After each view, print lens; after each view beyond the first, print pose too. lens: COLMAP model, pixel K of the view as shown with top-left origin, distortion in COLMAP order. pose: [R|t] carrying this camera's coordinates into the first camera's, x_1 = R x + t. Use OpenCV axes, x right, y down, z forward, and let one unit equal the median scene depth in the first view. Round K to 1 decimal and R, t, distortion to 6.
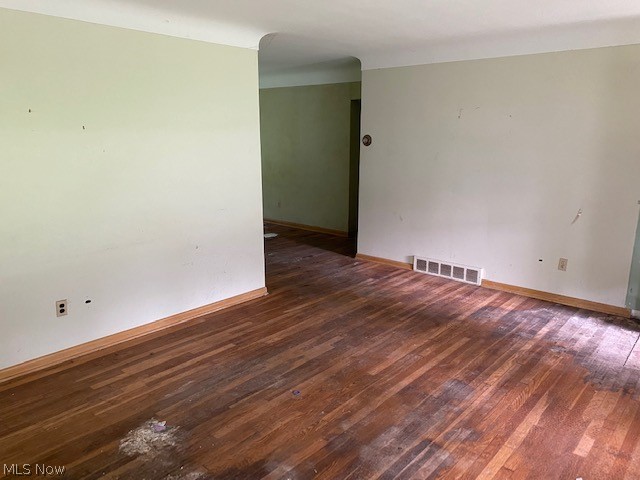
lens RADIAL K [[484.0, 0, 320.0], [0, 484.0, 240.0], [0, 0, 1]] dist [0.091428, -0.139835]
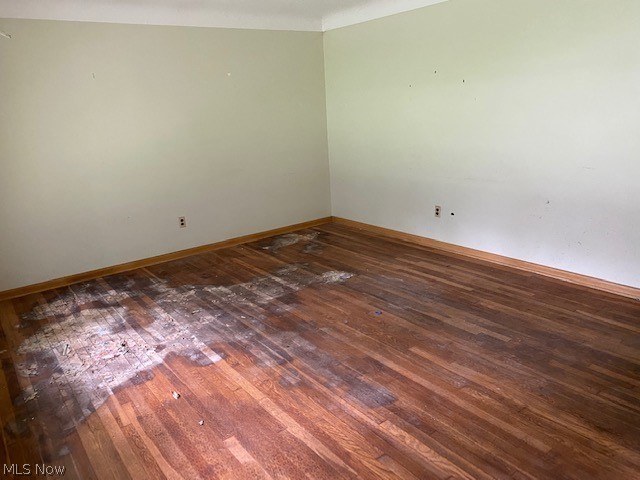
lens RADIAL K [[484.0, 0, 320.0], [0, 484.0, 240.0], [0, 0, 1]] dist [0.091428, -0.139835]
pose [[-0.205182, 0.271320, -0.940365, 0.919916], [-0.163703, 0.937758, 0.306287, -0.165108], [0.964936, 0.216785, -0.147995, 0.896315]]
